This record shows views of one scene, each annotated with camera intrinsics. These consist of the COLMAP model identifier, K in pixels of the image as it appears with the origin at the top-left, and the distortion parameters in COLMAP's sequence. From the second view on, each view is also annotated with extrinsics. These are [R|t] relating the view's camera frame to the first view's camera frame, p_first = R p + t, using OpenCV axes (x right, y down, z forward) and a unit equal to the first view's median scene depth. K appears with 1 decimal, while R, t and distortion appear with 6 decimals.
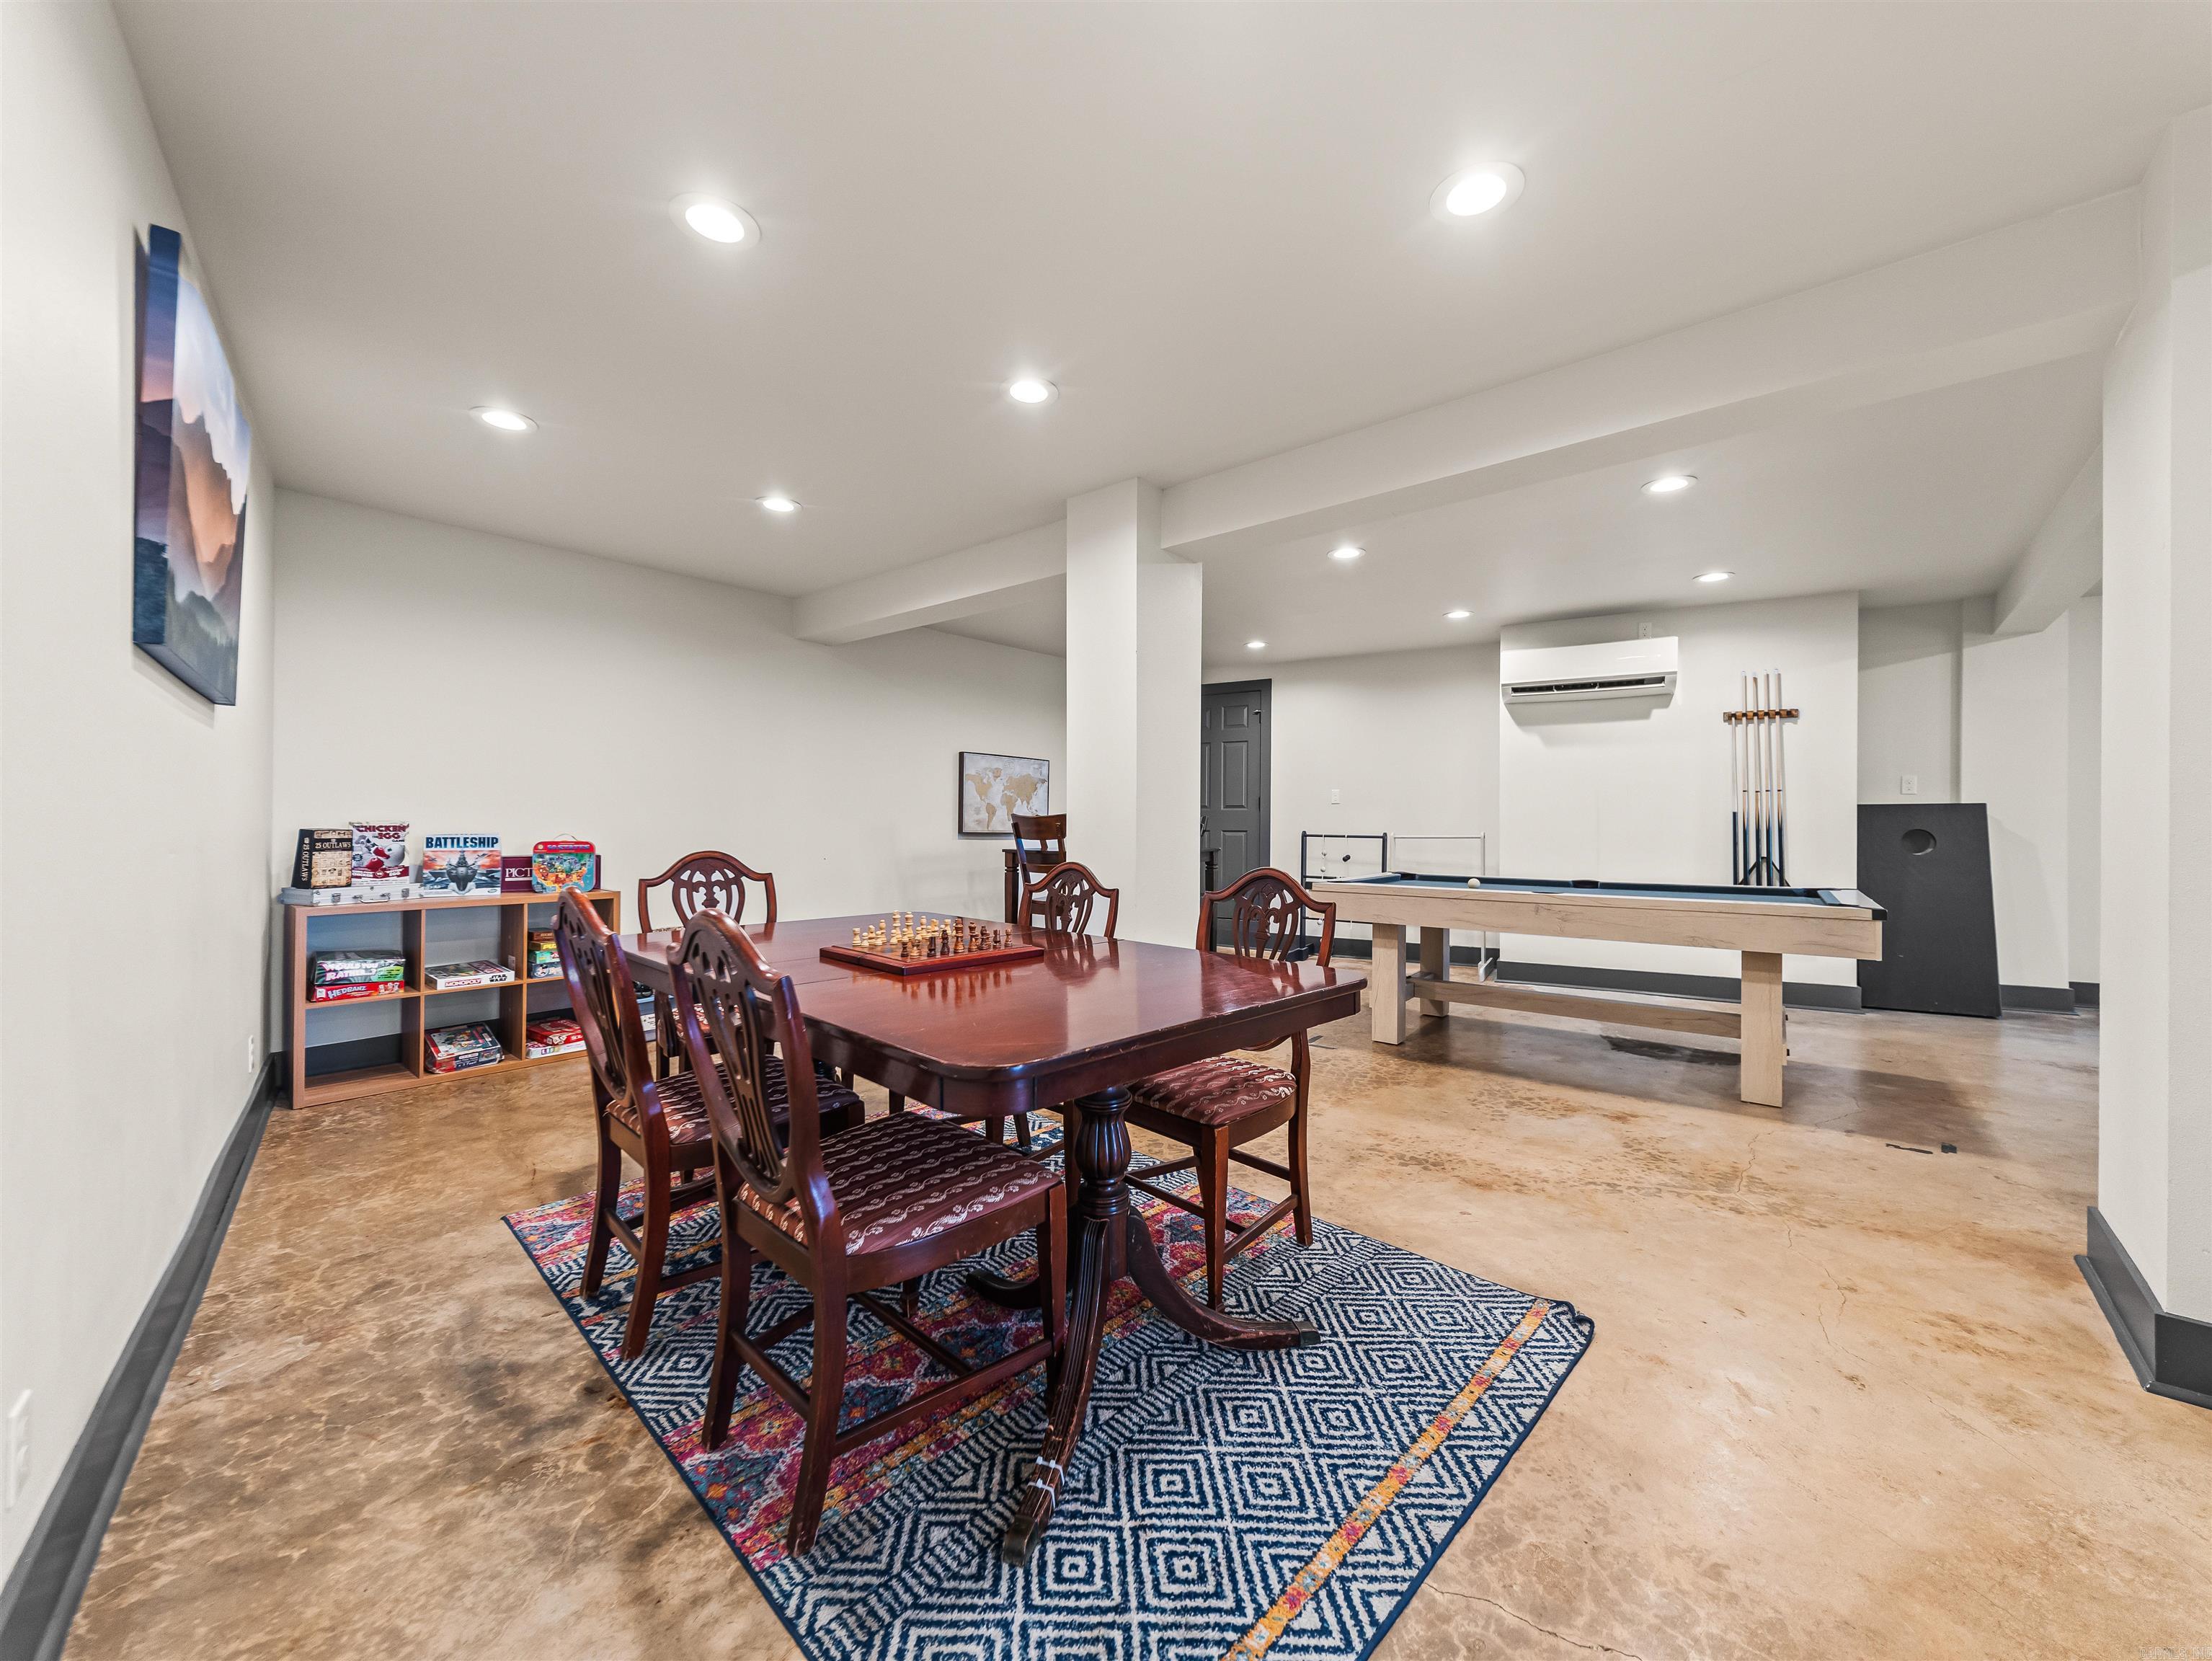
lens RADIAL K [[873.5, 0, 1109.3], [0, 873.5, 824.6], [0, 0, 1]] dist [0.022310, -0.000353]
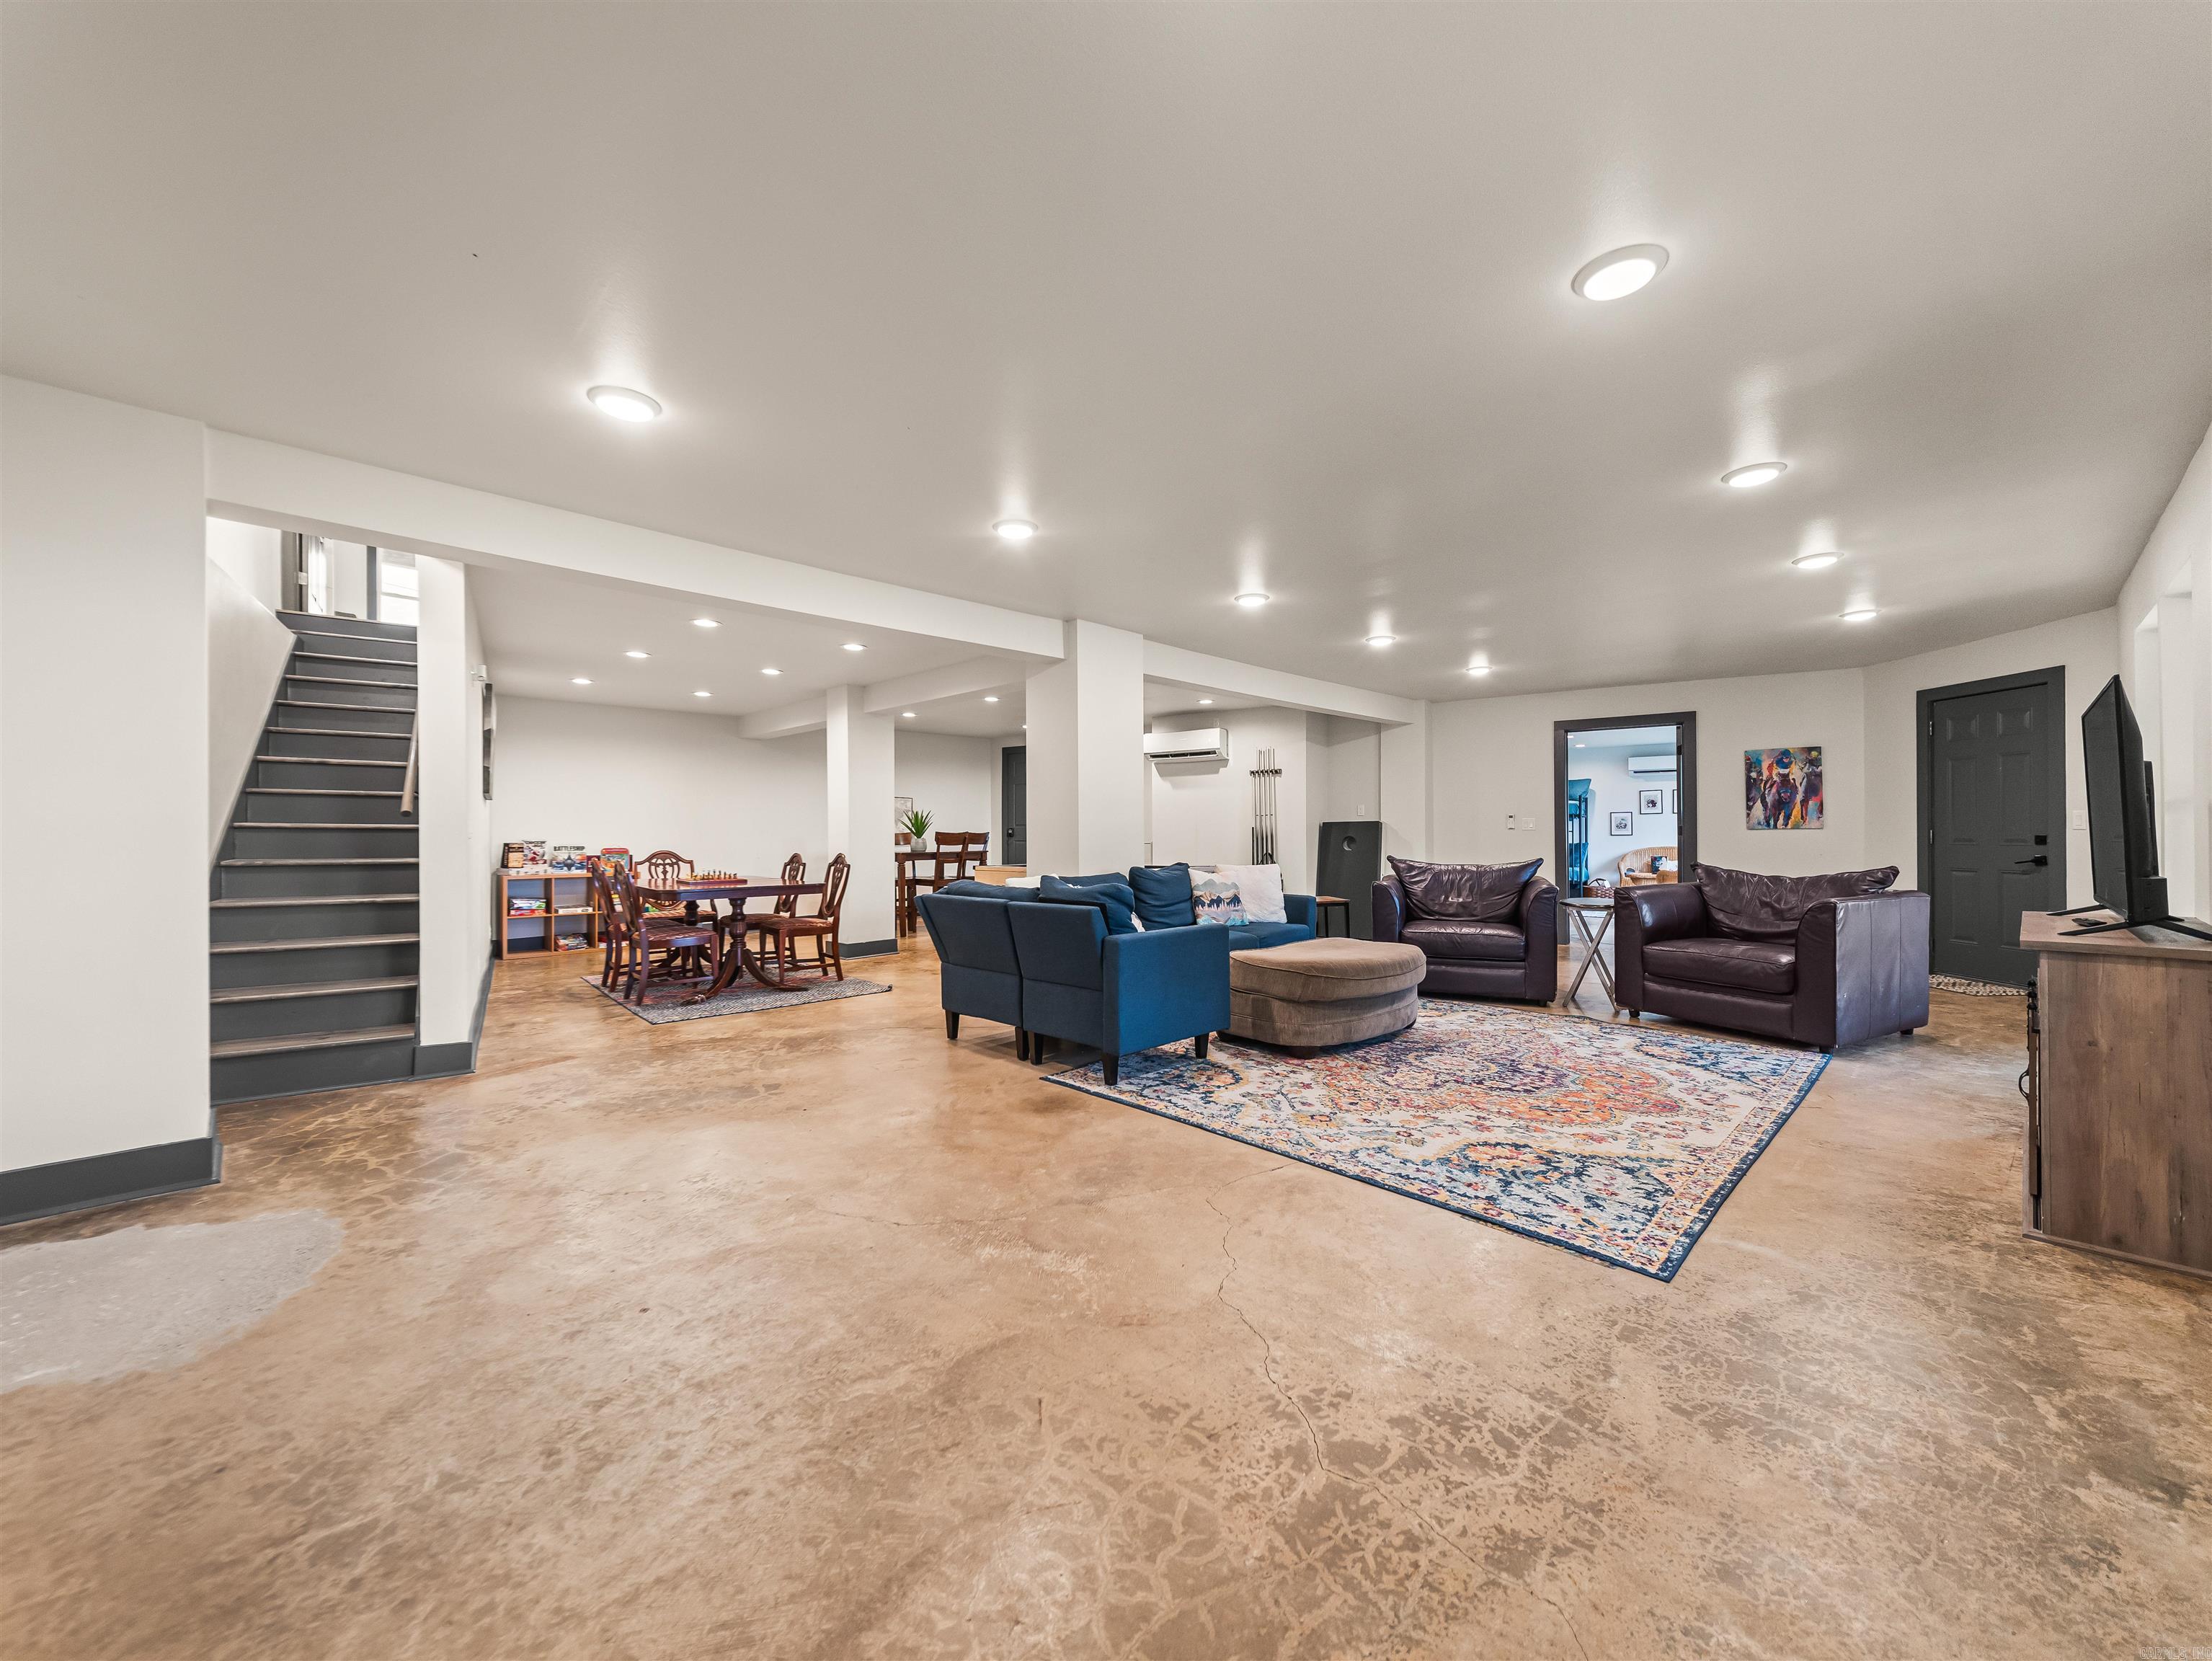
lens RADIAL K [[866.6, 0, 1132.2], [0, 866.6, 843.2], [0, 0, 1]] dist [0.008306, -0.000592]
pose [[0.997454, -0.009511, -0.070681, 0.848753], [0.010093, 0.999918, 0.007884, 0.003990], [0.070600, -0.008577, 0.997468, -1.097547]]
